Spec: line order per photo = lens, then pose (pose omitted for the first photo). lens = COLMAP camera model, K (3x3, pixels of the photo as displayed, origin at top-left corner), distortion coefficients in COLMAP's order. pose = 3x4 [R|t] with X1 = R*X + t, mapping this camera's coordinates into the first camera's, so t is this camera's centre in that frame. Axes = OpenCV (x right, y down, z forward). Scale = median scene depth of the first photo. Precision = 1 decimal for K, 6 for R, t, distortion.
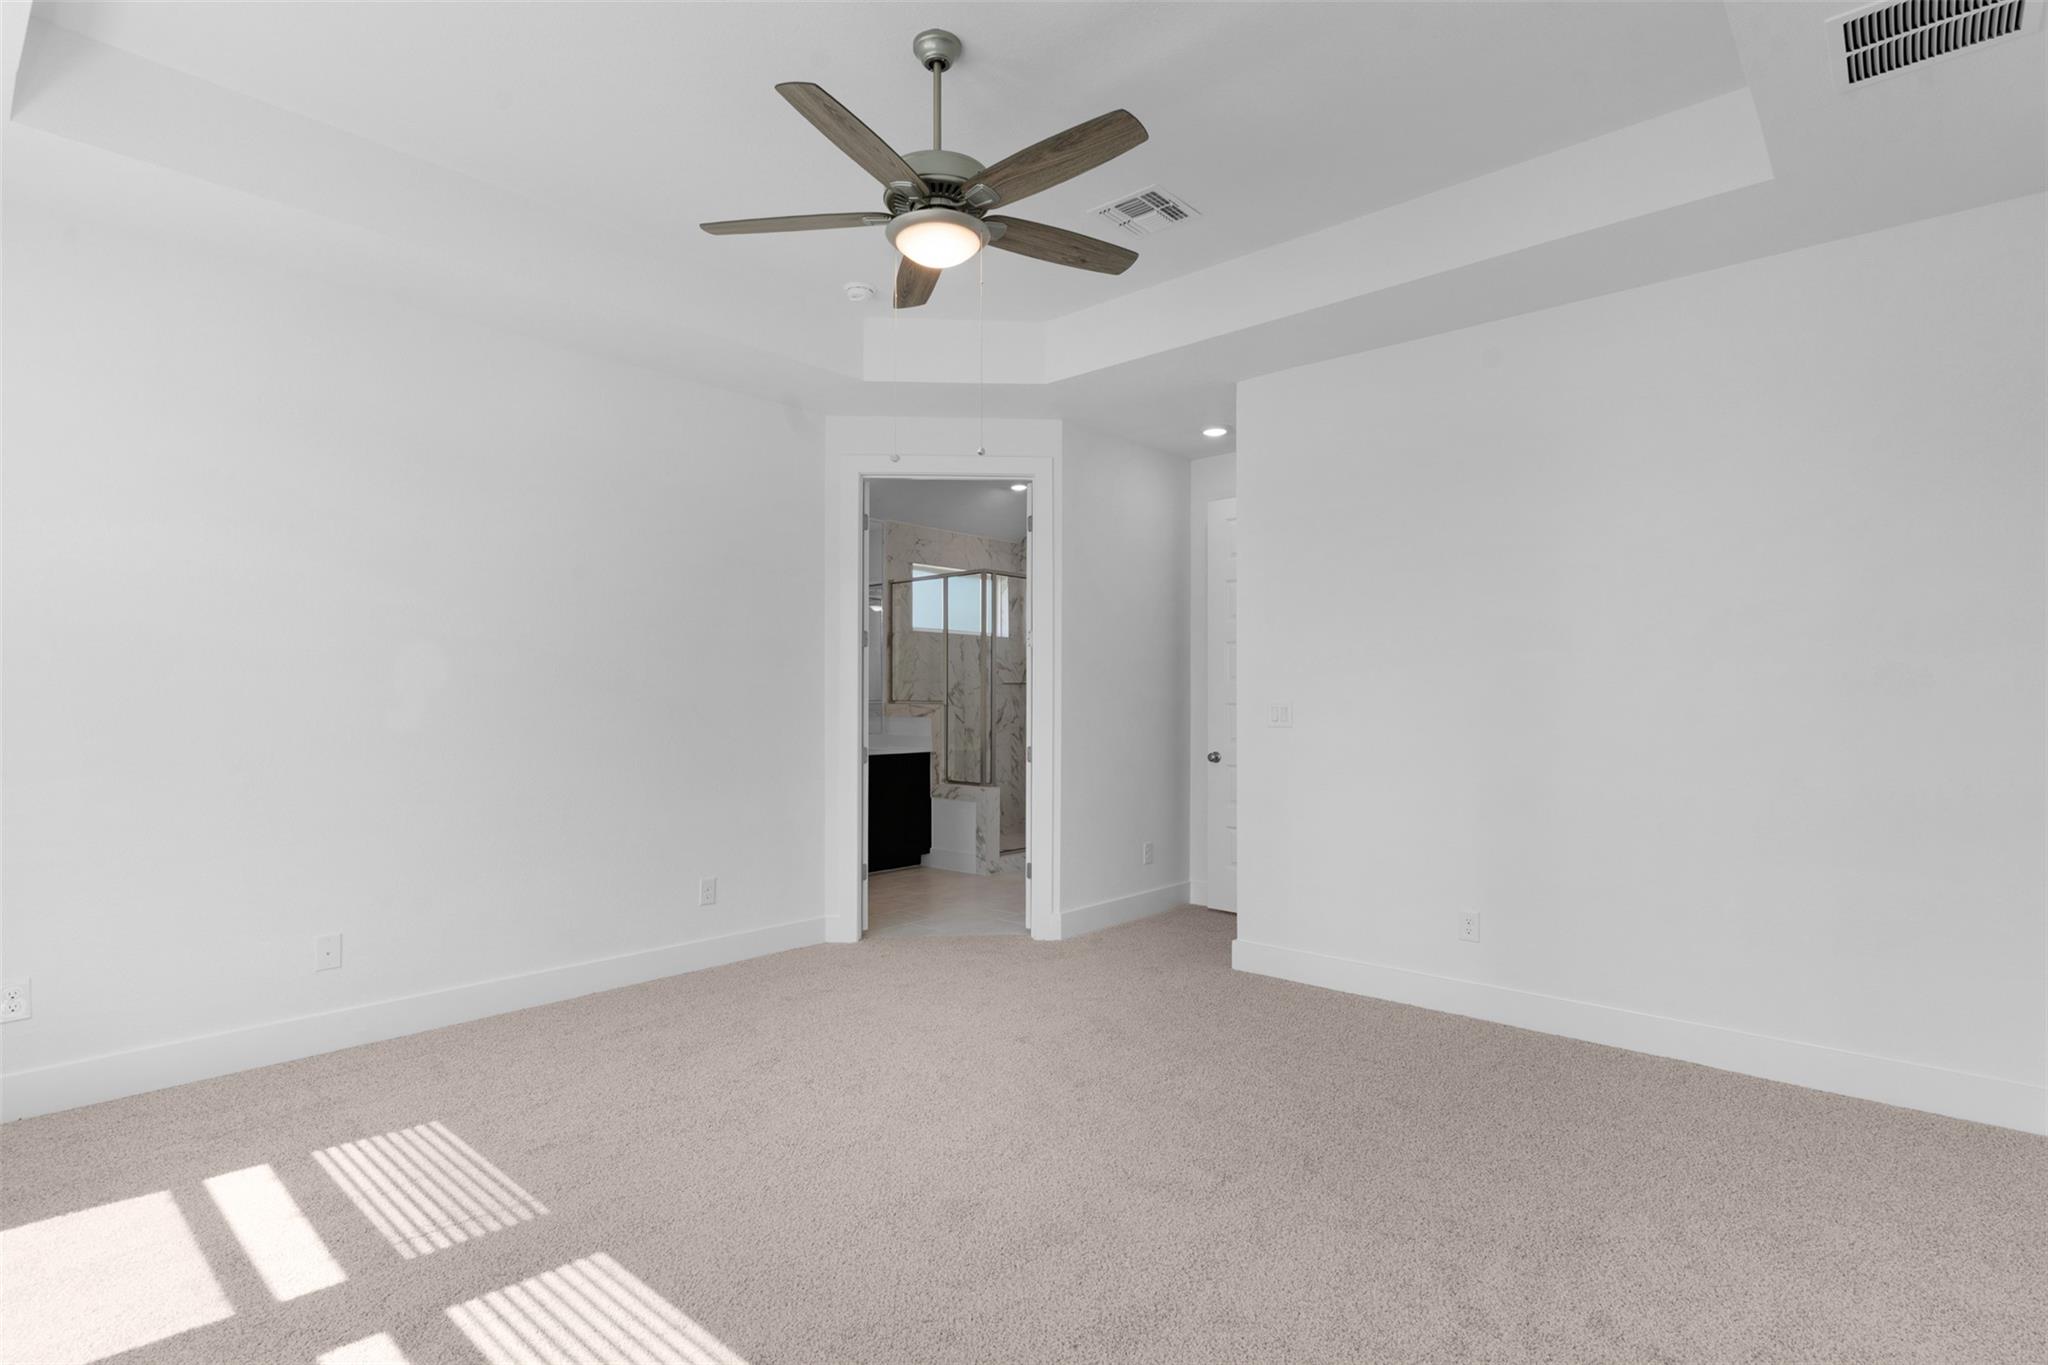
lens RADIAL K [[1009.1, 0, 1007.4], [0, 1009.1, 672.0], [0, 0, 1]] dist [0.008179, -0.002459]
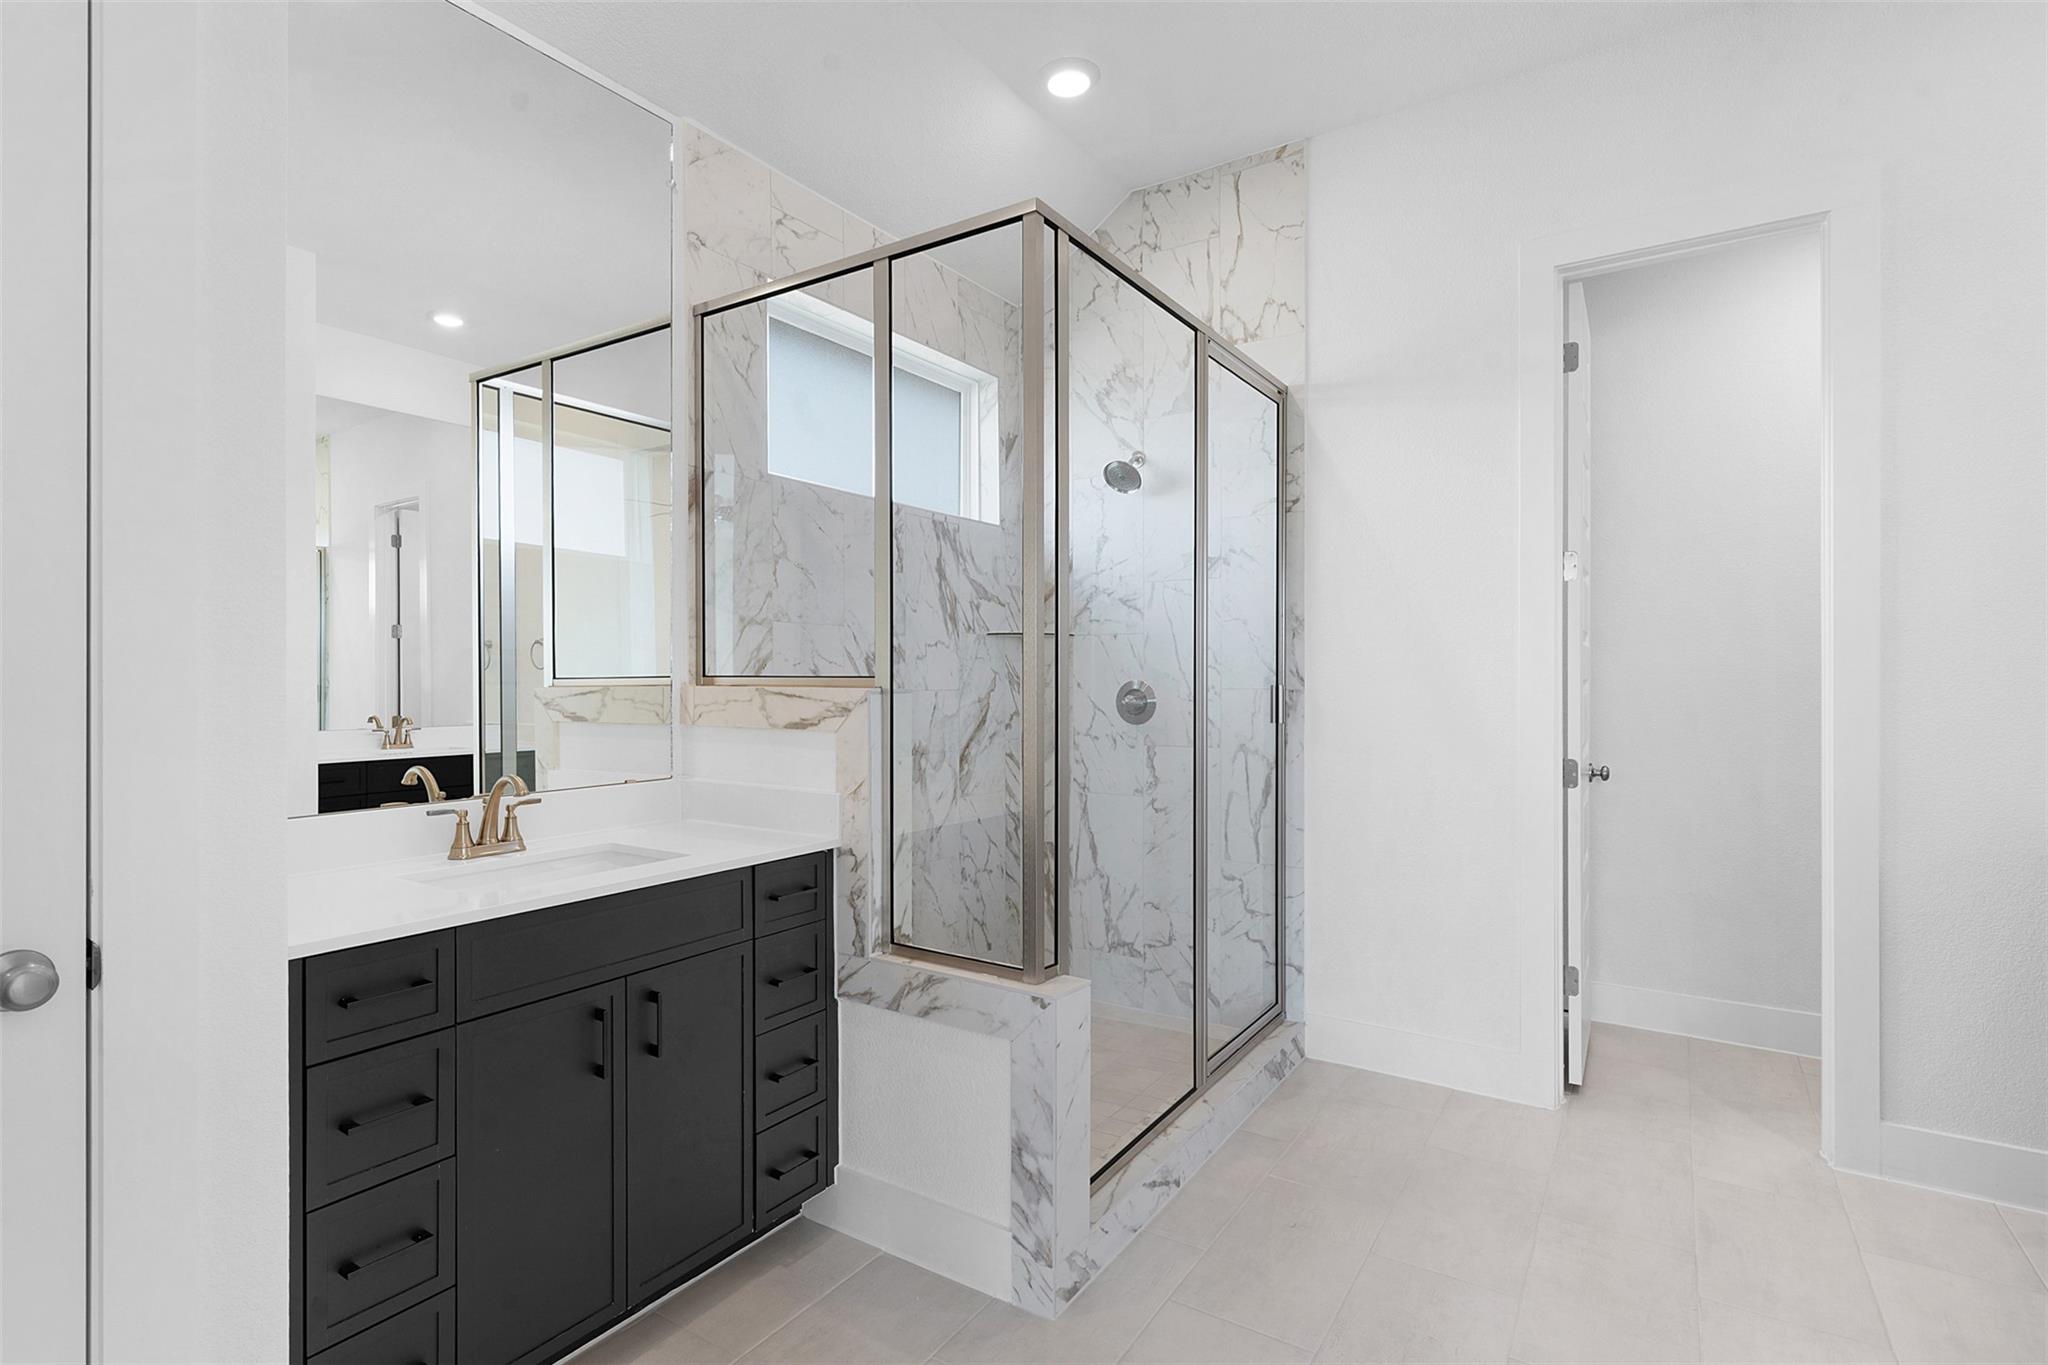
lens RADIAL K [[1009.1, 0, 1007.4], [0, 1009.1, 672.0], [0, 0, 1]] dist [0.008179, -0.002459]
pose [[0.987714, 0.000972, 0.156272, -0.072437], [-0.005152, 0.999640, 0.026347, 0.018770], [-0.156190, -0.026828, 0.987363, 0.696387]]
